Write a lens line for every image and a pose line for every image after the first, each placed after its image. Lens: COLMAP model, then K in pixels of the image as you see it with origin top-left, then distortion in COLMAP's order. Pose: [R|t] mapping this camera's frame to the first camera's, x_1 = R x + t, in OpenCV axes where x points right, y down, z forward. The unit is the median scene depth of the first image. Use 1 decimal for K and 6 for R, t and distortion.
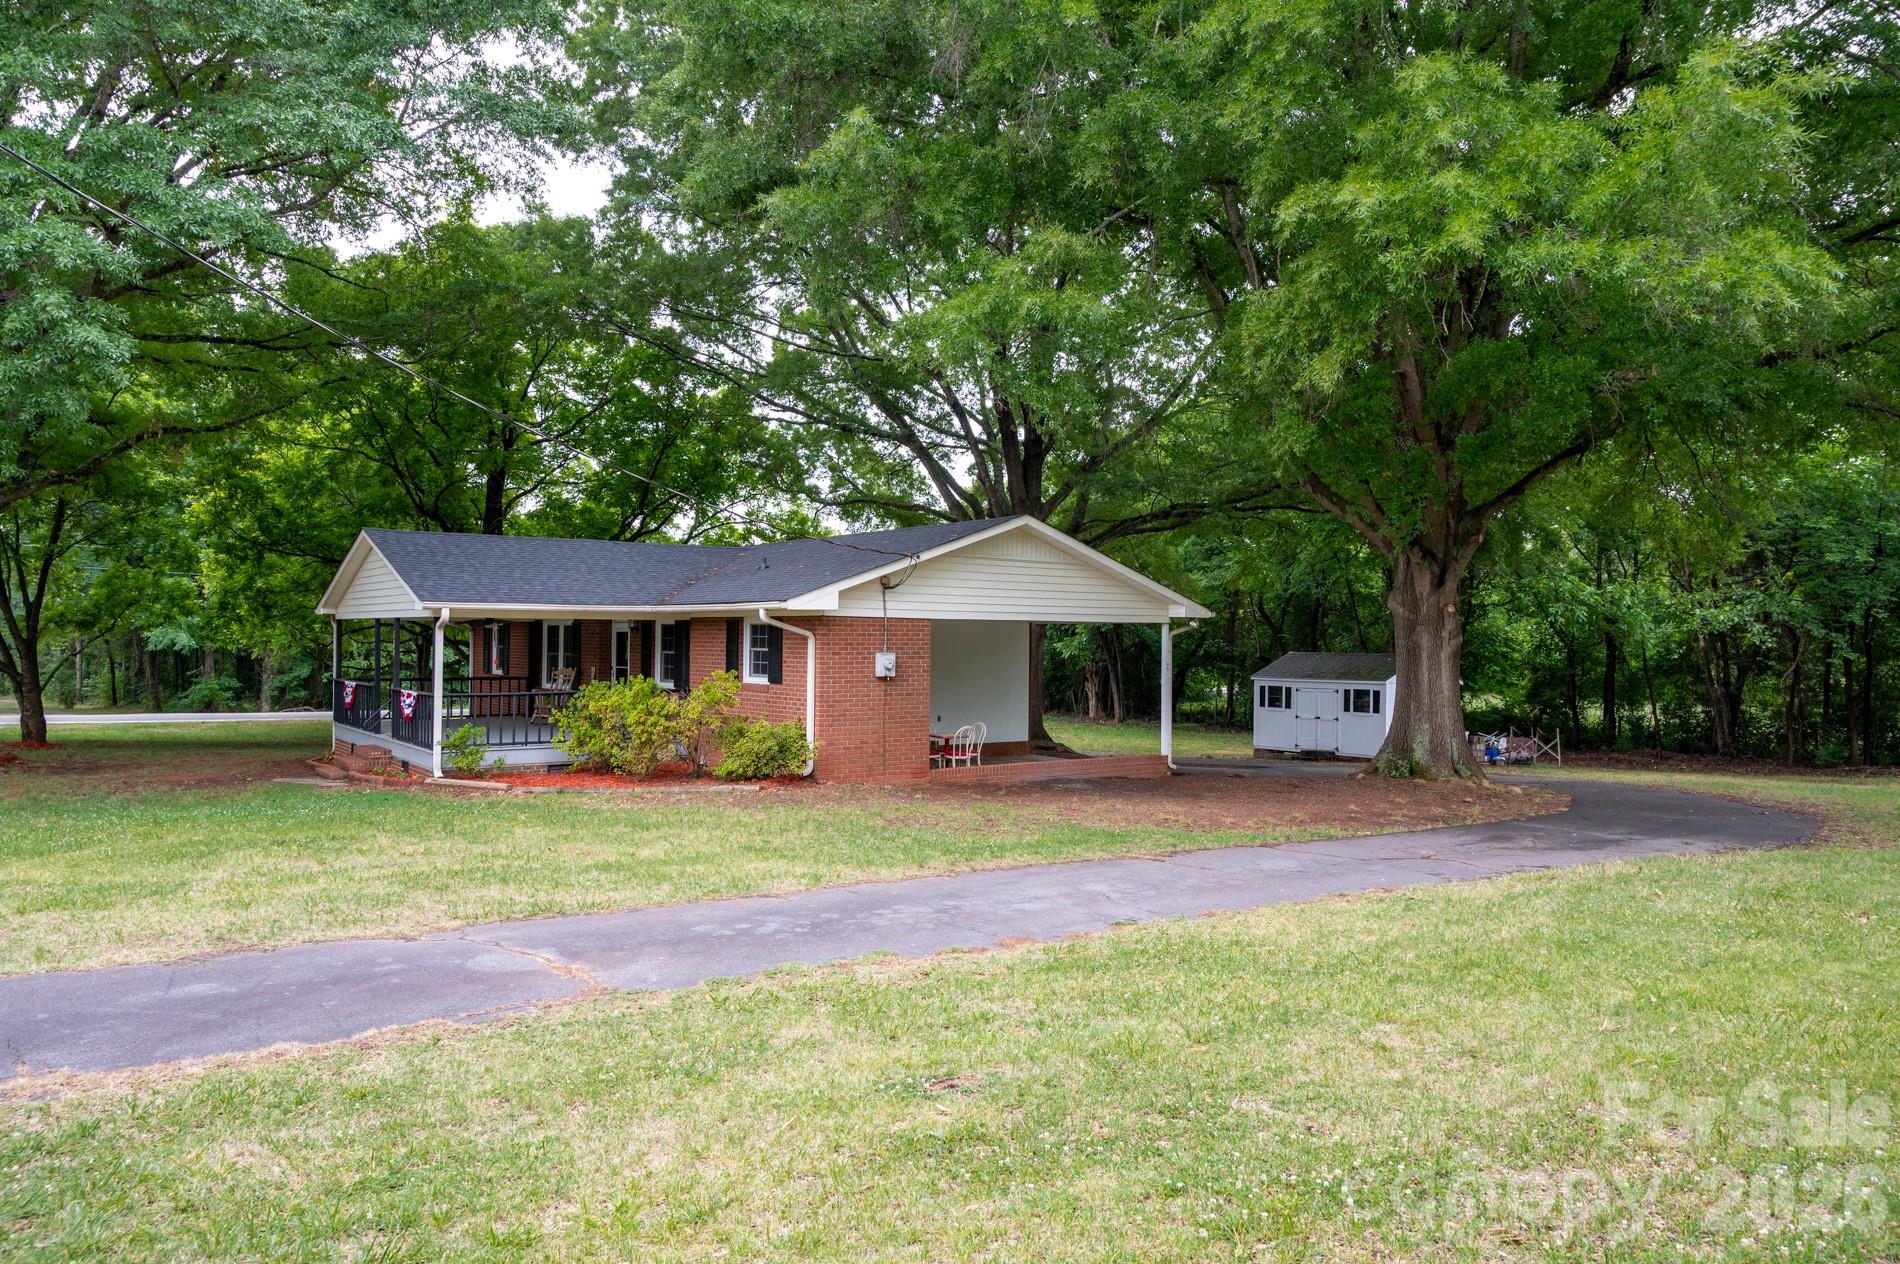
lens RADIAL K [[1287.2, 0, 942.2], [0, 1287.2, 616.1], [0, 0, 1]] dist [-0.006729, 0.006598]
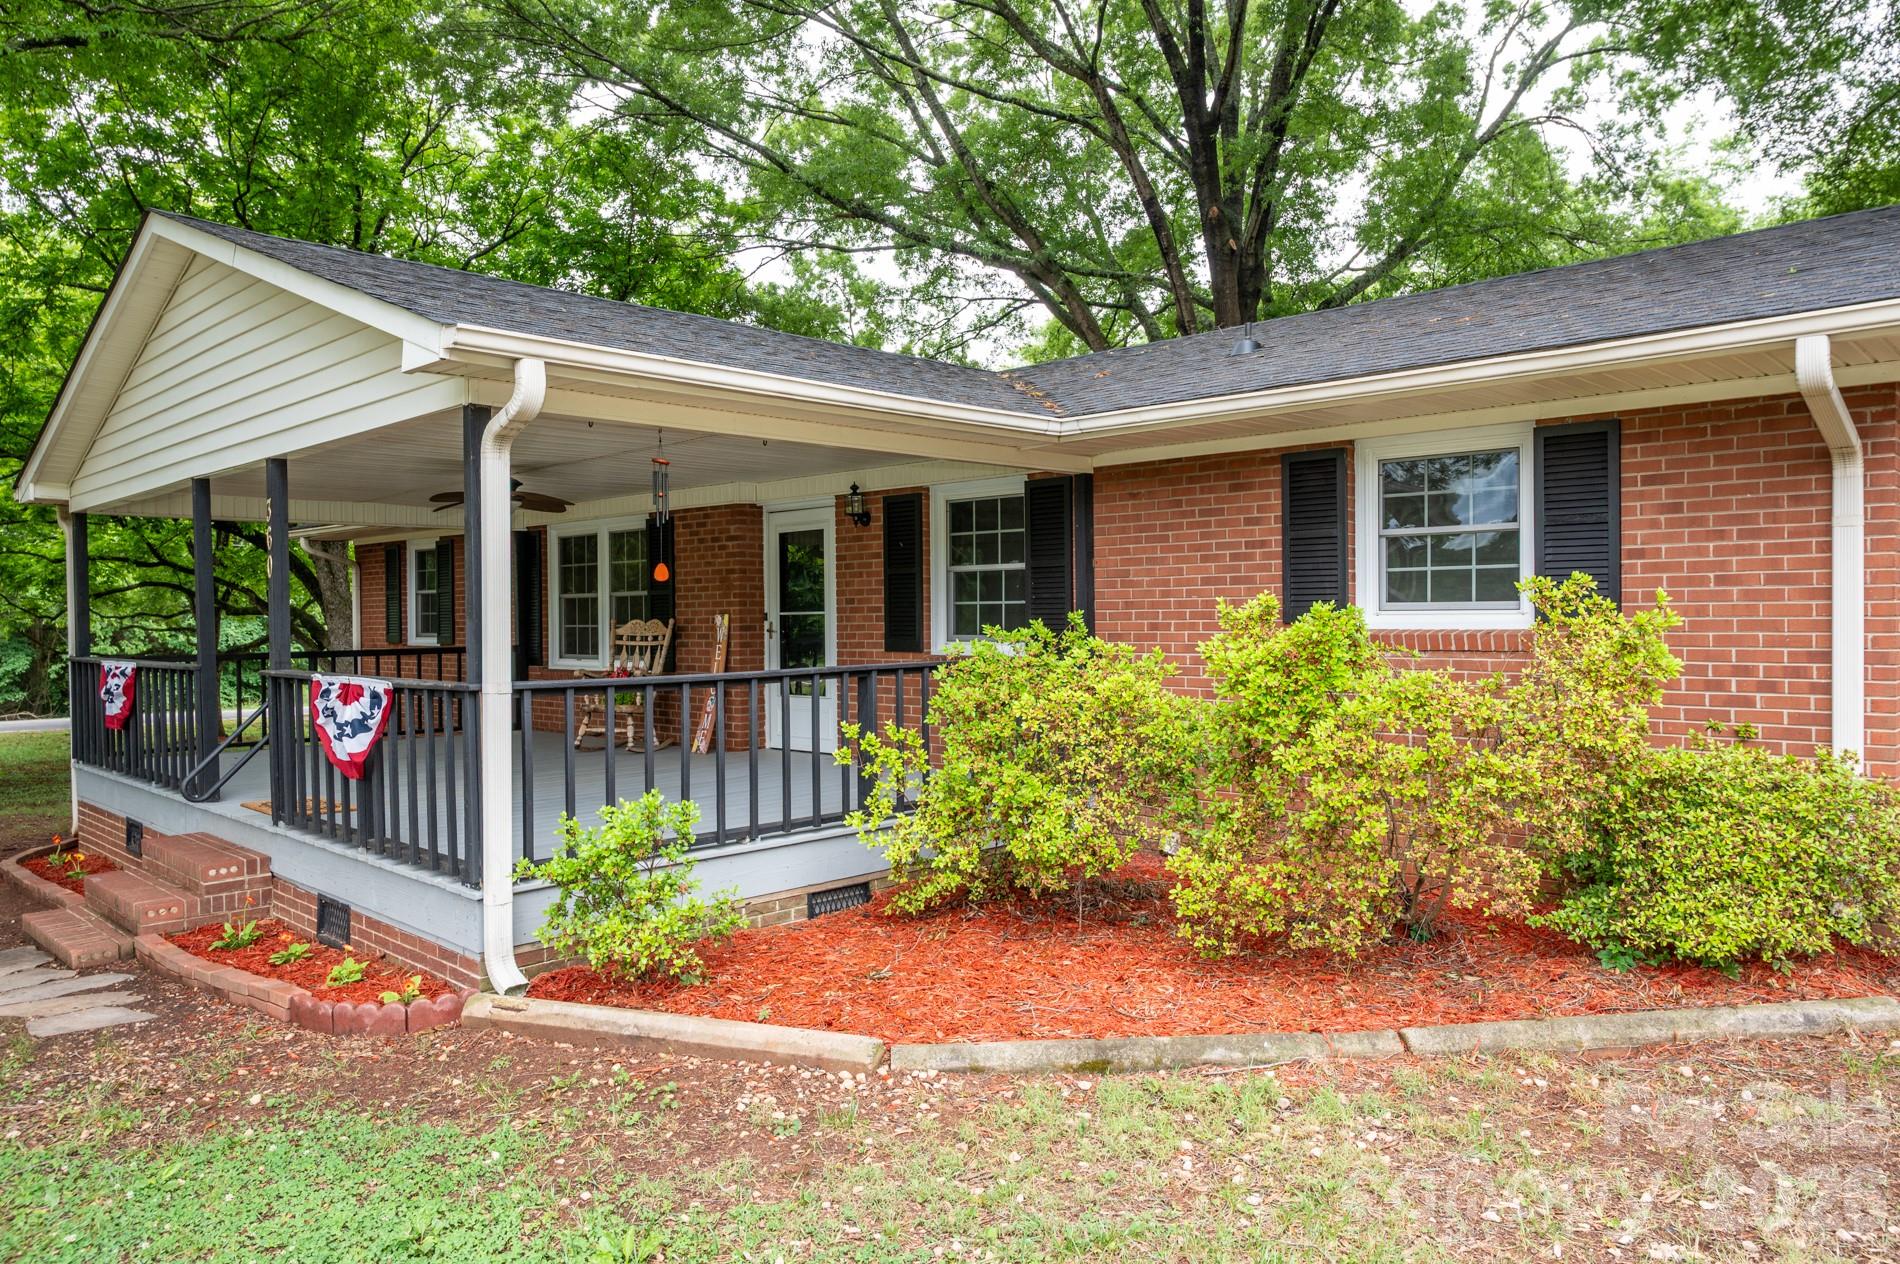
lens RADIAL K [[1287.2, 0, 957.6], [0, 1287.2, 634.5], [0, 0, 1]] dist [-0.006729, 0.006598]
pose [[0.985940, -0.021308, 0.165739, -0.287311], [0.016211, 0.999355, 0.032045, 0.036289], [-0.166314, -0.028908, 0.985649, 0.602743]]
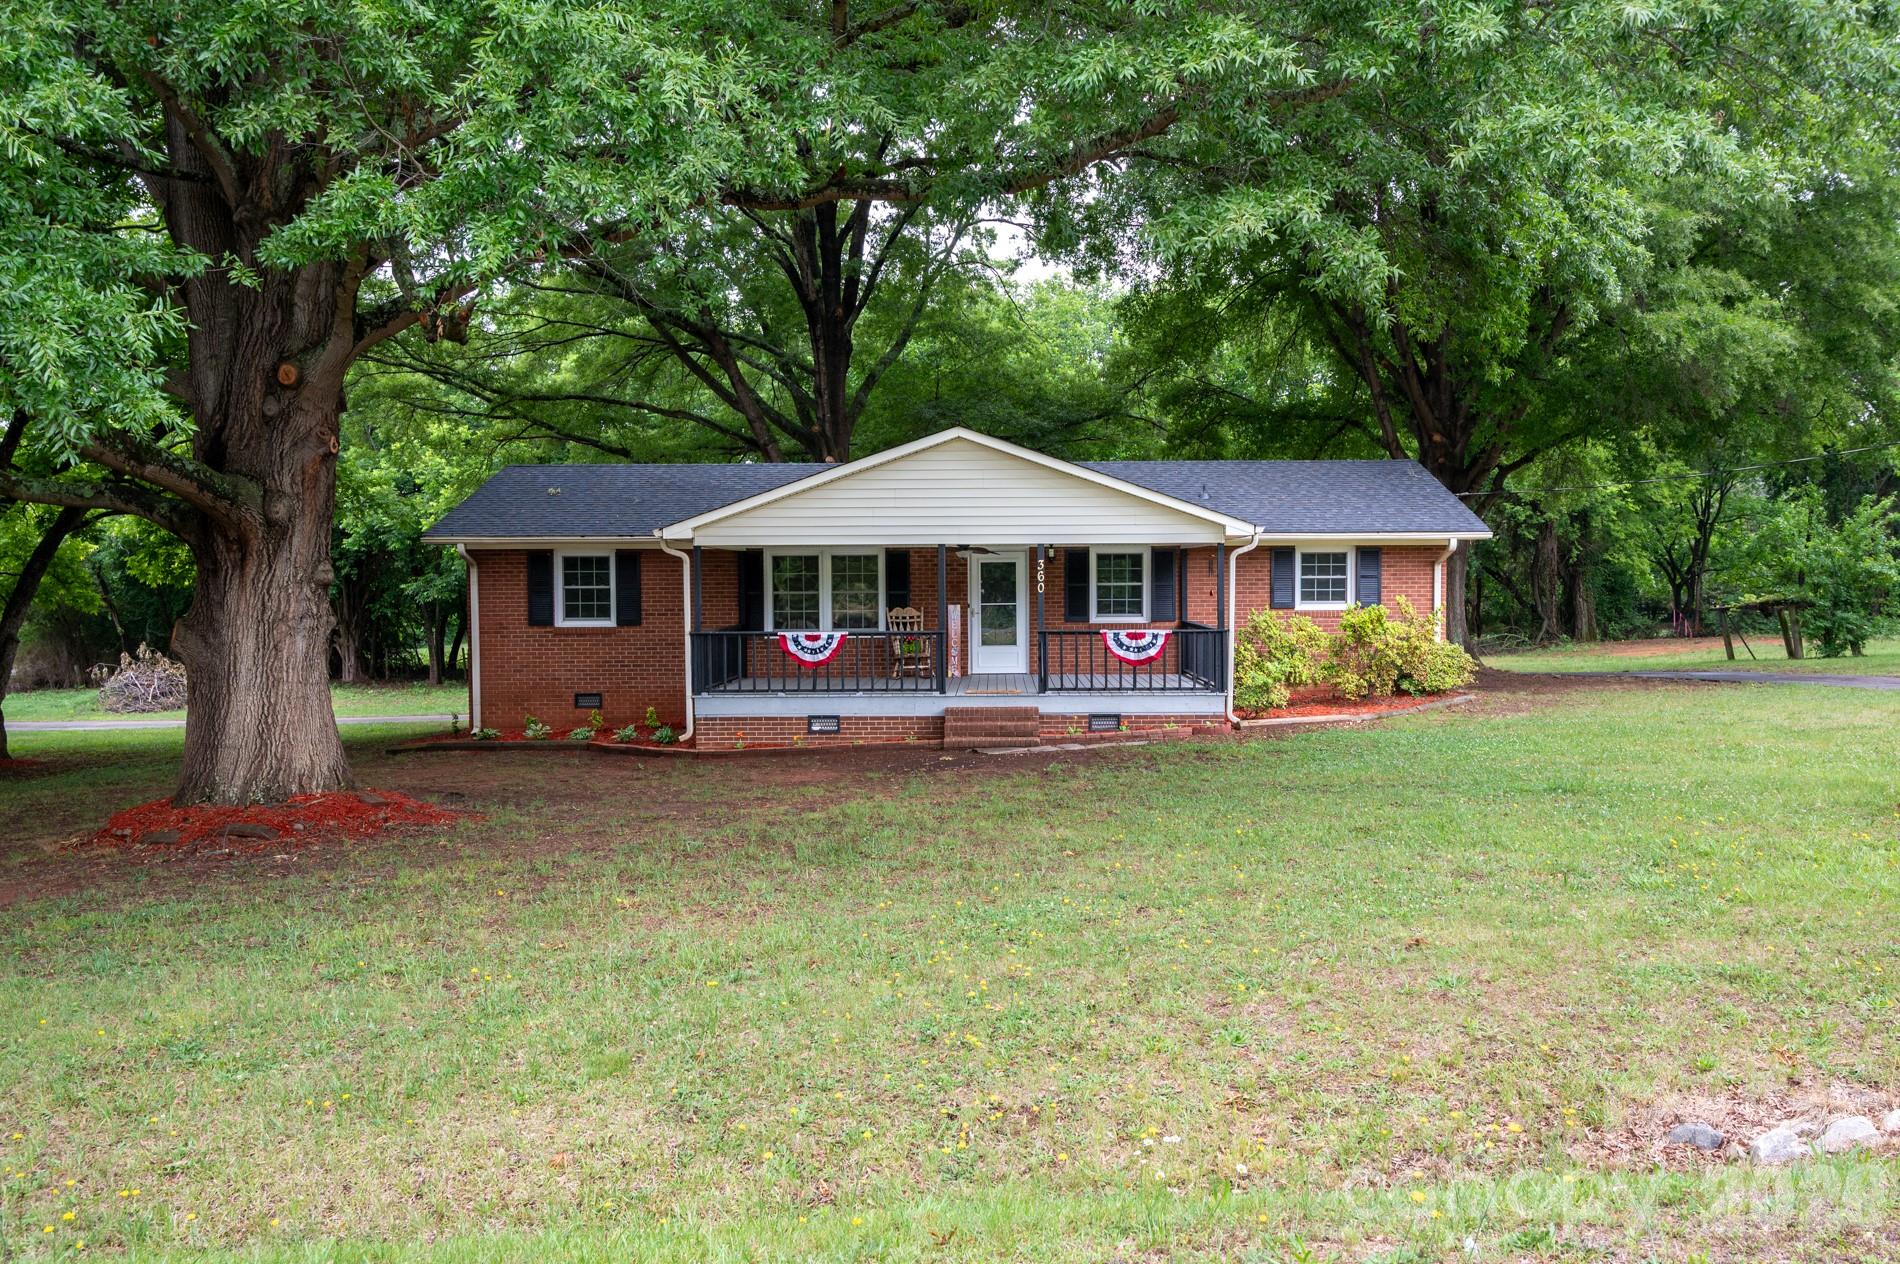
lens RADIAL K [[1511.2, 0, 1018.6], [0, 1511.2, 629.7], [0, 0, 1]] dist [0.003881, 0.012835]
pose [[0.590501, -0.038610, 0.806113, -1.128211], [-0.002271, 0.998771, 0.049501, 0.007429], [-0.807034, -0.031061, 0.589688, 0.419184]]
